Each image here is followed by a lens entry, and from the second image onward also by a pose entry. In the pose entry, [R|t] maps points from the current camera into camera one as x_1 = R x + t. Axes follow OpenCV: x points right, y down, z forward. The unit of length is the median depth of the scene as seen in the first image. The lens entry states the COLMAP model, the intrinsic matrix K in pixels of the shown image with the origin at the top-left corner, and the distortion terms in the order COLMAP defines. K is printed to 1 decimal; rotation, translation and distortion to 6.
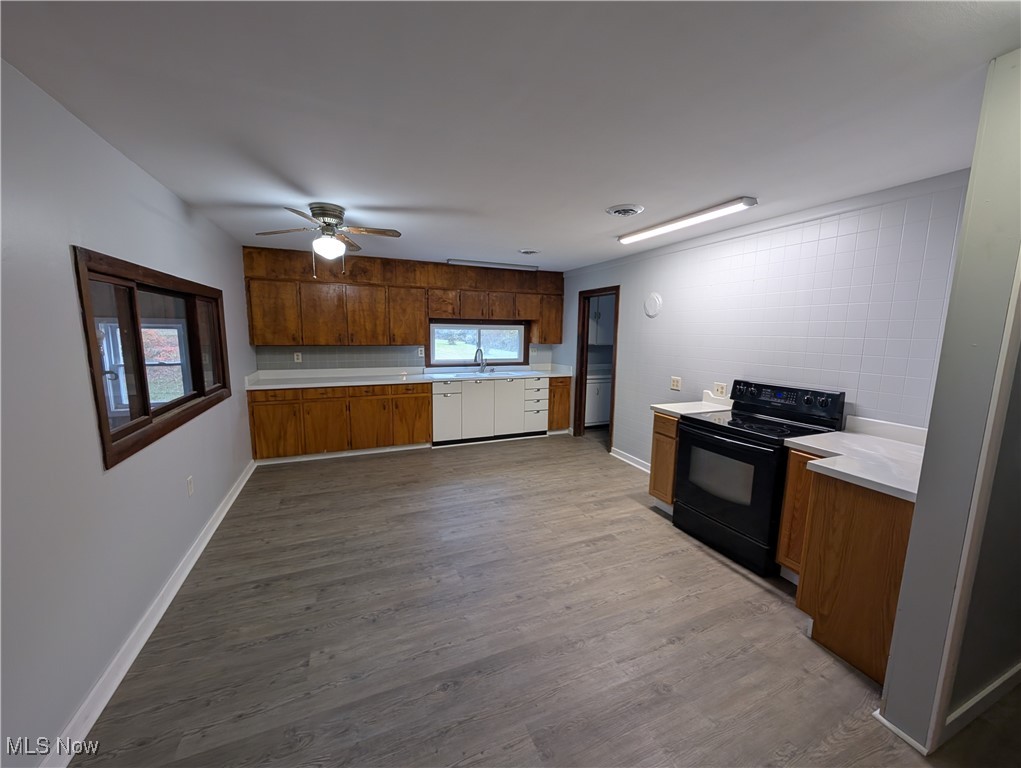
lens RADIAL K [[384.4, 0, 510.5], [0, 384.4, 384.0], [0, 0, 1]] dist [-0.000826, -0.000018]
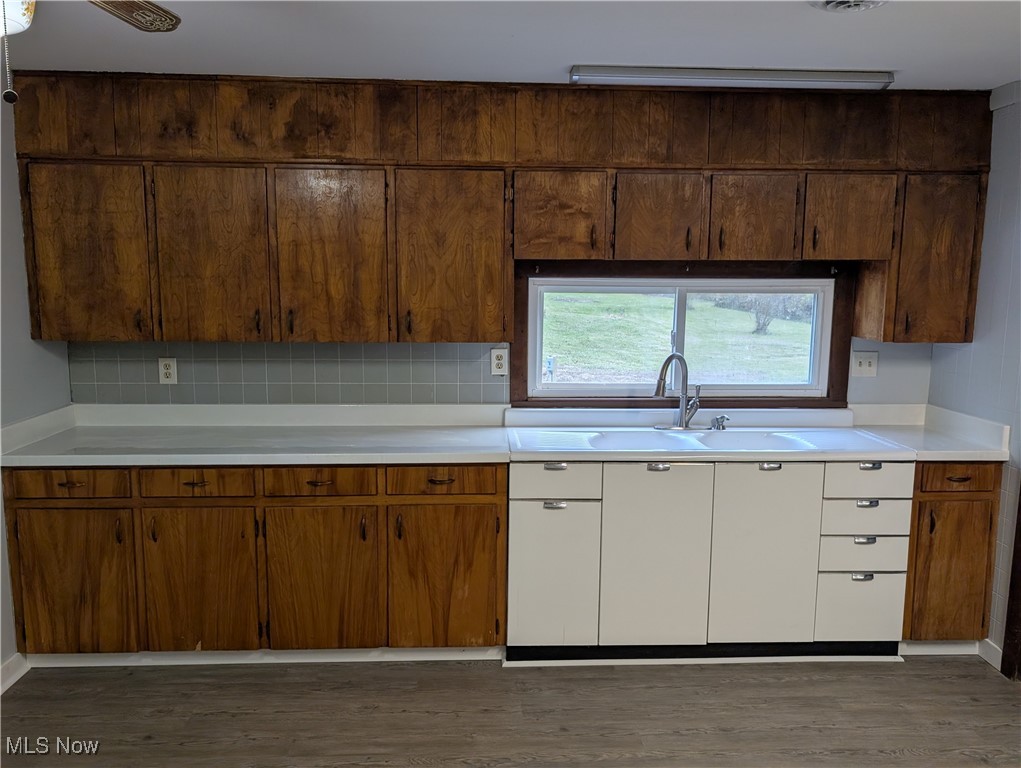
lens RADIAL K [[846.8, 0, 513.4], [0, 846.8, 402.9], [0, 0, 1]] dist [0.011332, 0.002049]
pose [[0.939574, 0.046487, -0.339174, 0.033467], [-0.043426, 0.998918, 0.016614, -0.063105], [0.339579, -0.000881, 0.940577, 0.326594]]
